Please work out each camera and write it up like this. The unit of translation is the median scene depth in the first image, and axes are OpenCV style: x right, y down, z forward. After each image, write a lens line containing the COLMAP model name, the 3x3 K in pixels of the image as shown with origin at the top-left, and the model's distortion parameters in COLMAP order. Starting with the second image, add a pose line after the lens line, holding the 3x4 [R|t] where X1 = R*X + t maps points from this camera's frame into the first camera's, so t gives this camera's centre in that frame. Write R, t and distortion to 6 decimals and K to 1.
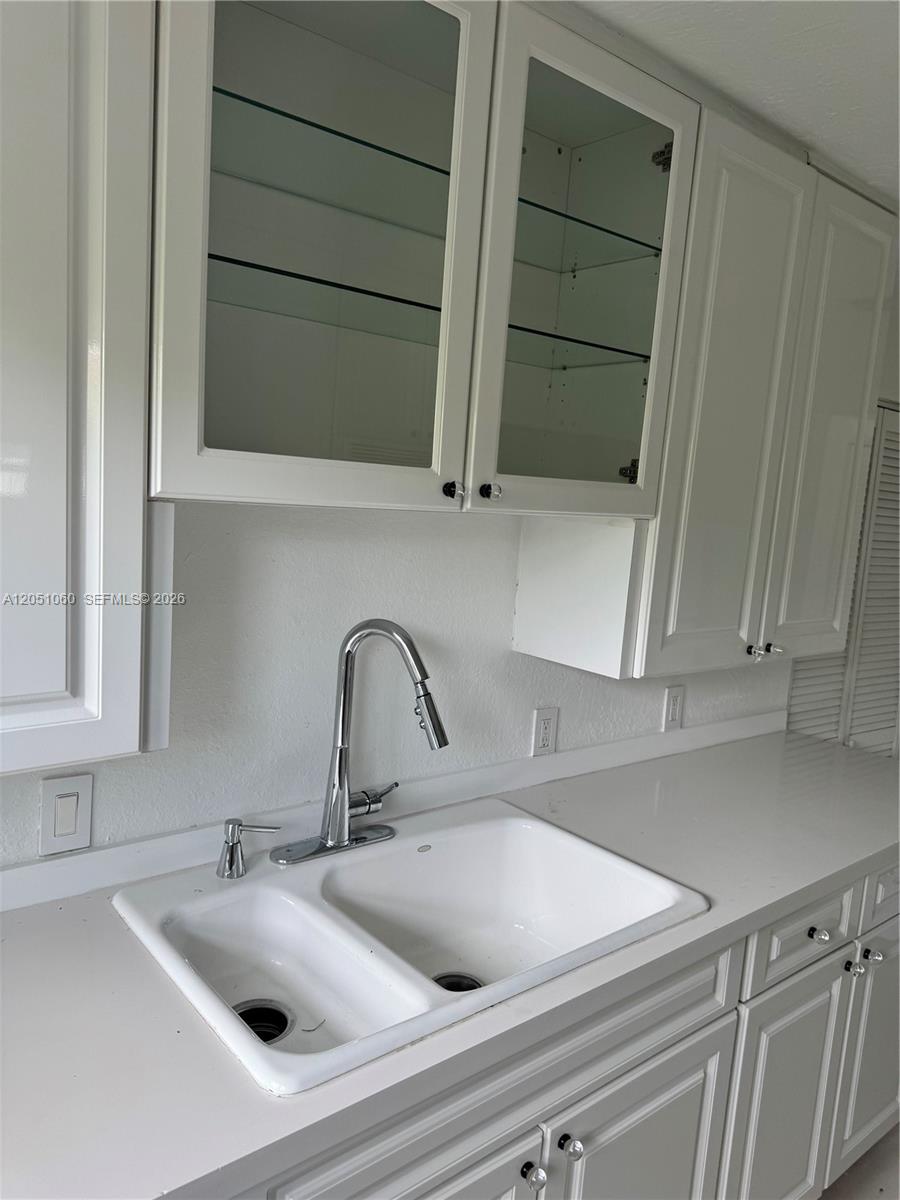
lens RADIAL K [[857.2, 0, 450.0], [0, 857.2, 600.0], [0, 0, 1]] dist [0.083413, -0.093228]
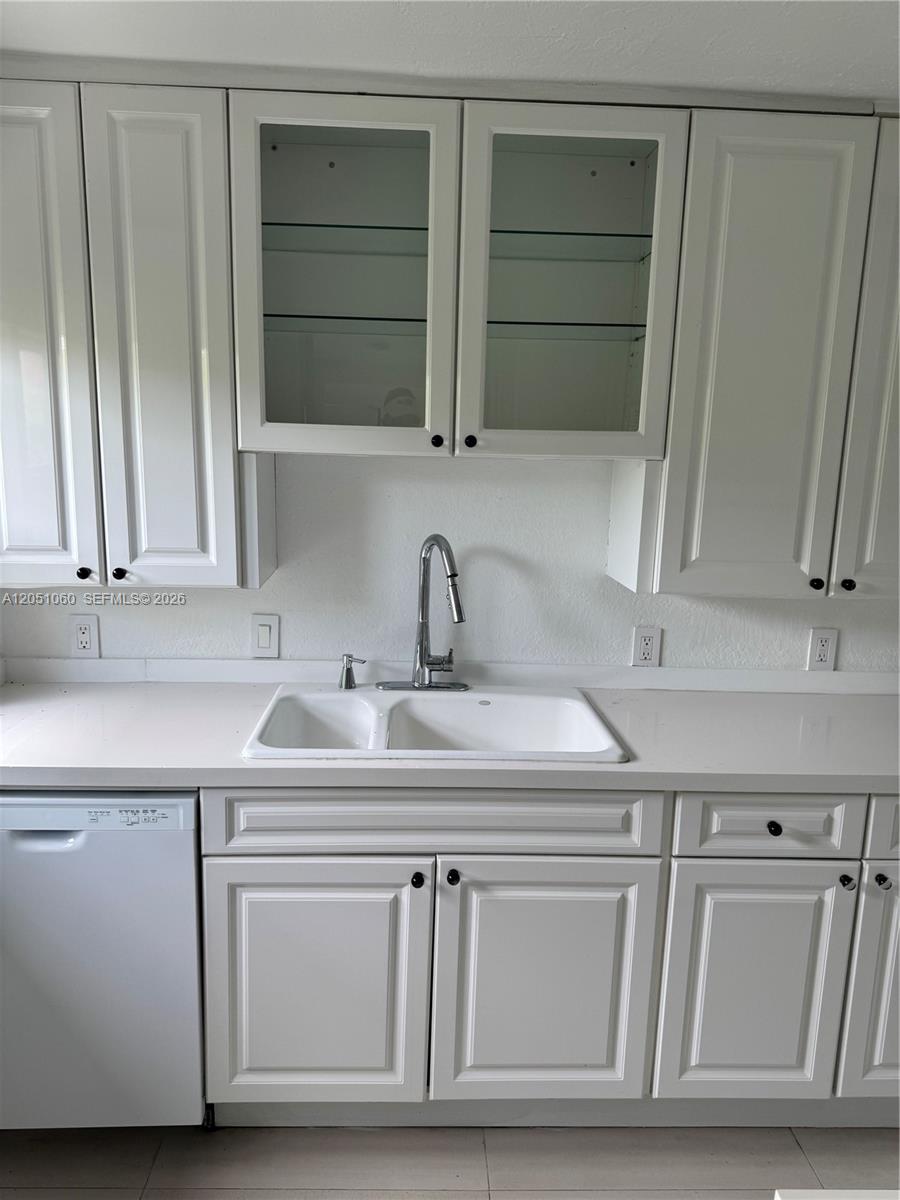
lens RADIAL K [[849.6, 0, 441.5], [0, 849.6, 600.8], [0, 0, 1]] dist [0.081231, -0.096733]
pose [[0.789390, 0.059569, -0.610995, 0.812930], [-0.051150, 0.998202, 0.031236, 0.089738], [0.611757, 0.006595, 0.791018, -0.145649]]
